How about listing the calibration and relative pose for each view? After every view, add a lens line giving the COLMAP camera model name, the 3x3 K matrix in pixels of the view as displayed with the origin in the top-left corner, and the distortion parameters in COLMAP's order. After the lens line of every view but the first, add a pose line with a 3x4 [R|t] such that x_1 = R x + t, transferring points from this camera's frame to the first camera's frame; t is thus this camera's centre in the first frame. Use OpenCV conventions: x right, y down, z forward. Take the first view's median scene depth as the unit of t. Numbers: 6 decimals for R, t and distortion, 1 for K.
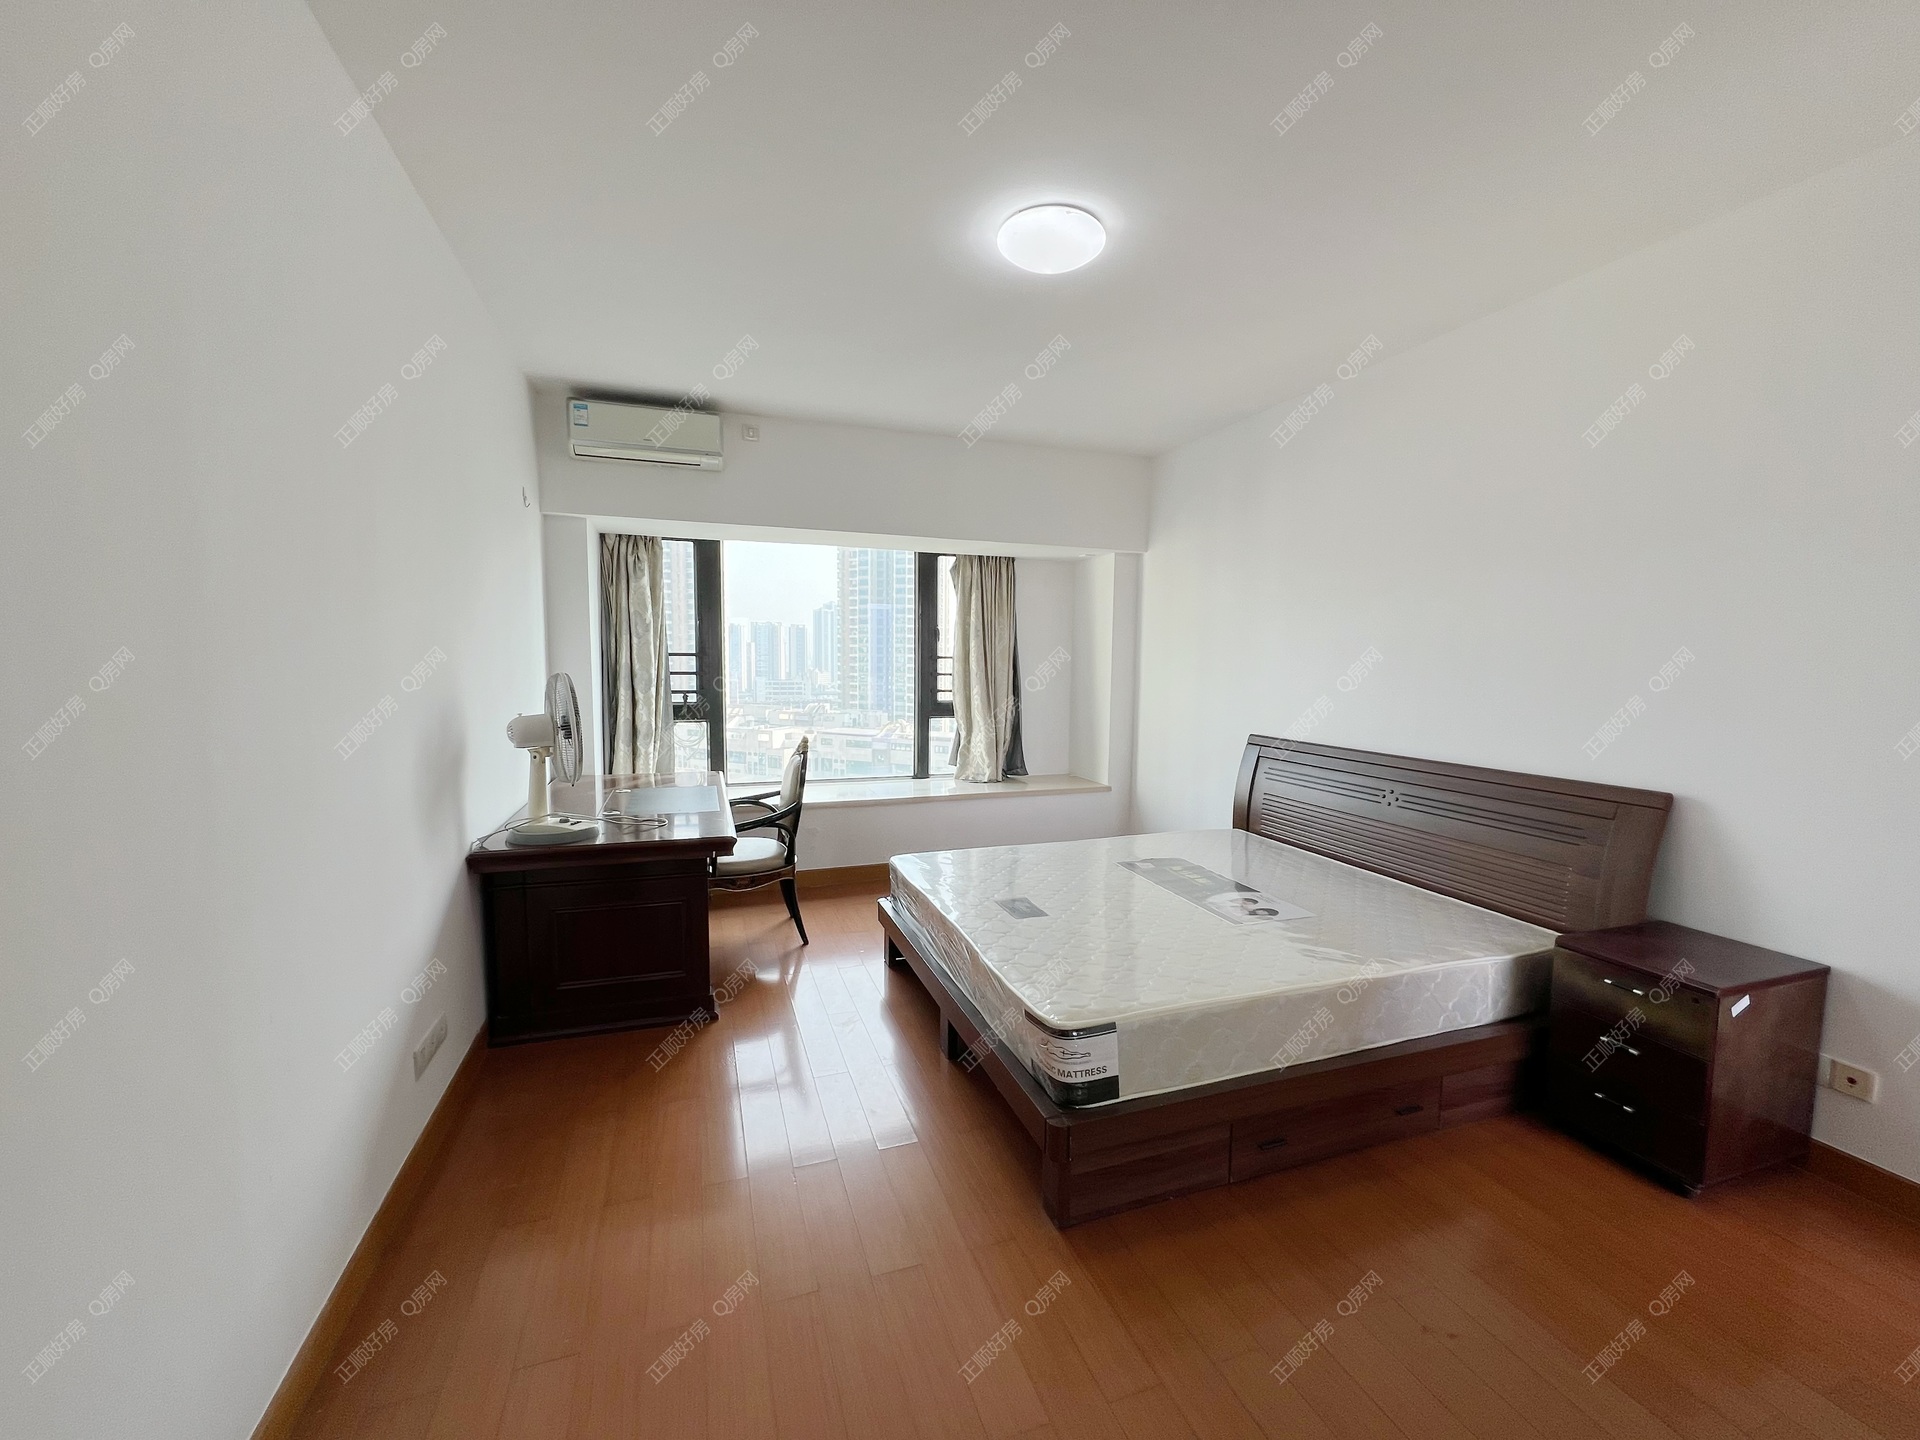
lens RADIAL K [[772.2, 0, 953.8], [0, 772.2, 726.0], [0, 0, 1]] dist [-0.000530, -0.000905]
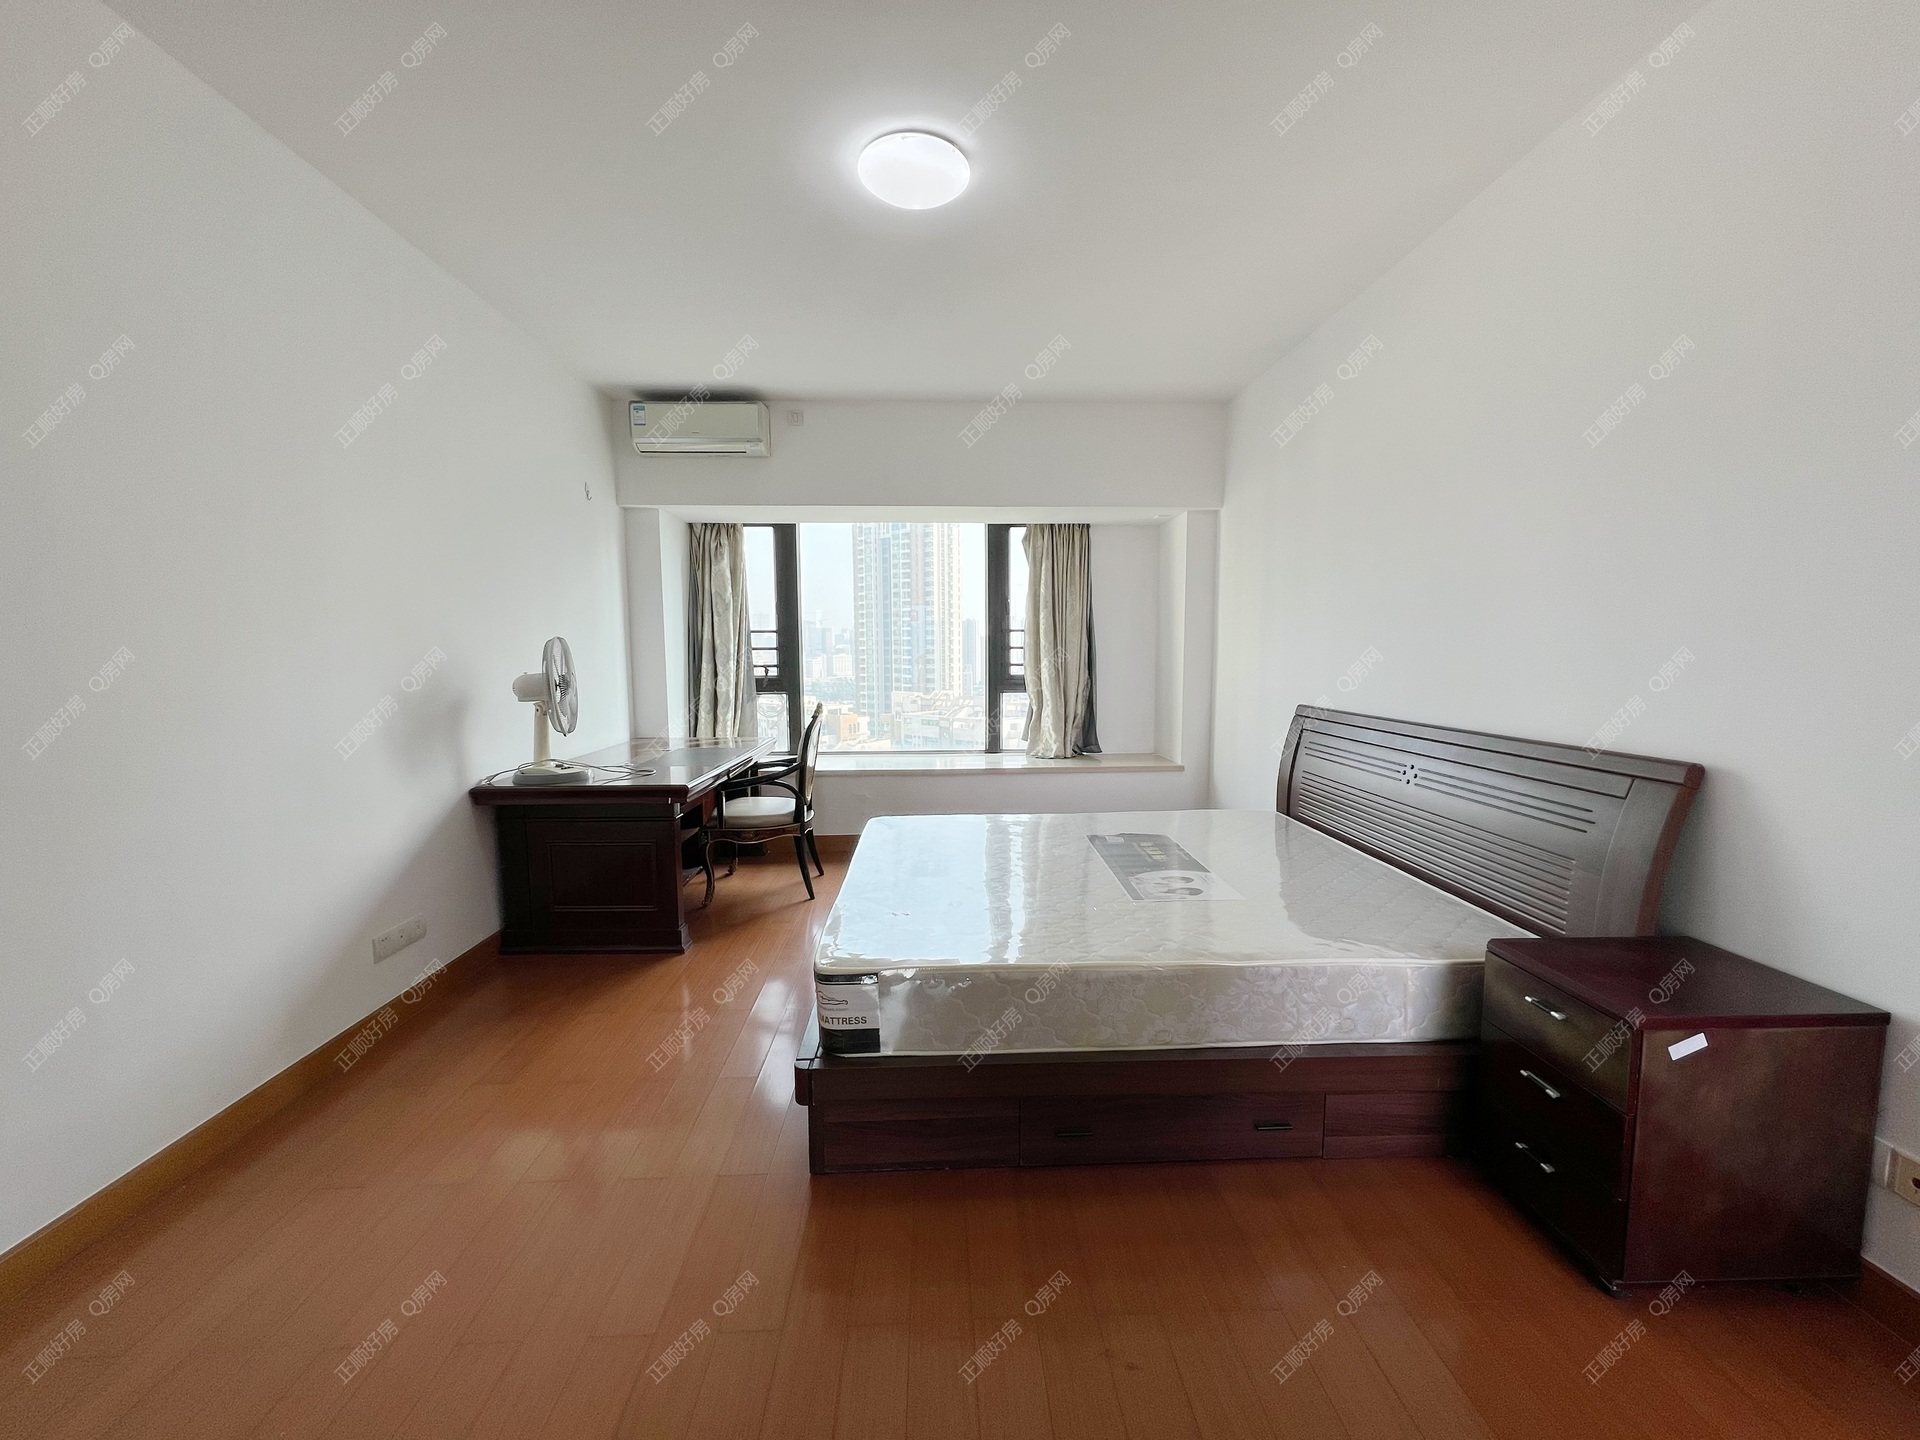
lens RADIAL K [[772.2, 0, 970.4], [0, 772.2, 725.7], [0, 0, 1]] dist [-0.000530, -0.000905]
pose [[0.955899, 0.013757, -0.293372, 0.315475], [-0.011521, 0.999890, 0.009350, 0.033974], [0.293468, -0.005557, 0.955953, 0.060555]]
